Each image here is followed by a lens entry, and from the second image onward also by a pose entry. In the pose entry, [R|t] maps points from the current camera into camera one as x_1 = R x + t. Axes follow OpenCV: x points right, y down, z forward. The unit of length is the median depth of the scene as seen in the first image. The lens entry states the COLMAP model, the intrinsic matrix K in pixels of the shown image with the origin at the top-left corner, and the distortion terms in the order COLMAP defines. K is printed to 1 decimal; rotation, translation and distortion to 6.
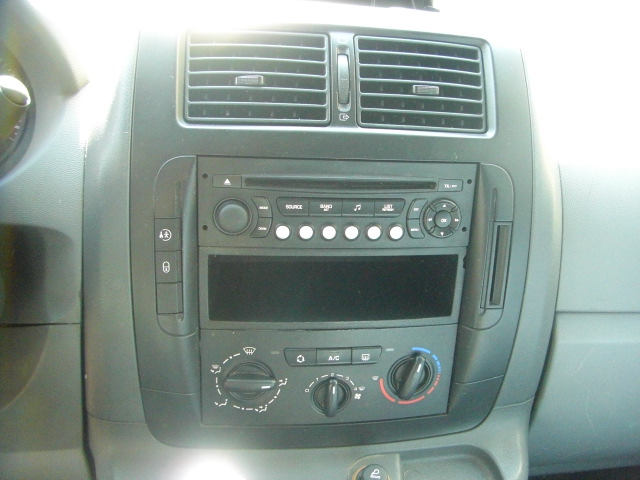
lens RADIAL K [[703.7, 0, 318.2], [0, 703.7, 236.7], [0, 0, 1]] dist [-0.138122, 0.000000]
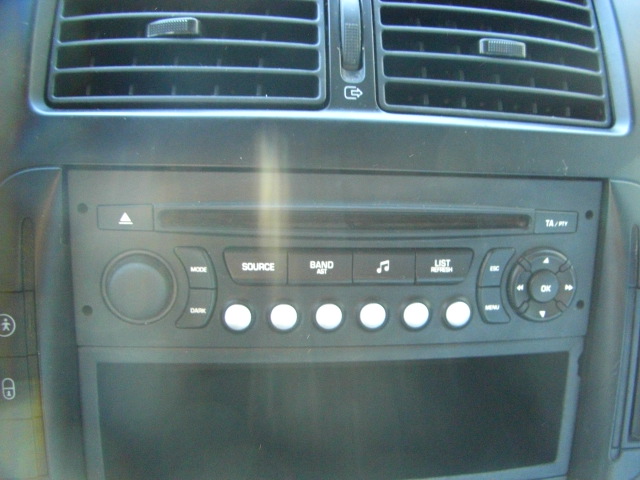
lens RADIAL K [[703.7, 0, 337.0], [0, 703.7, 251.7], [0, 0, 1]] dist [-0.138122, 0.000000]
pose [[0.999833, -0.018128, 0.002385, 0.020343], [0.018273, 0.995240, -0.095723, -0.003337], [-0.000638, 0.095751, 0.995405, 0.467058]]
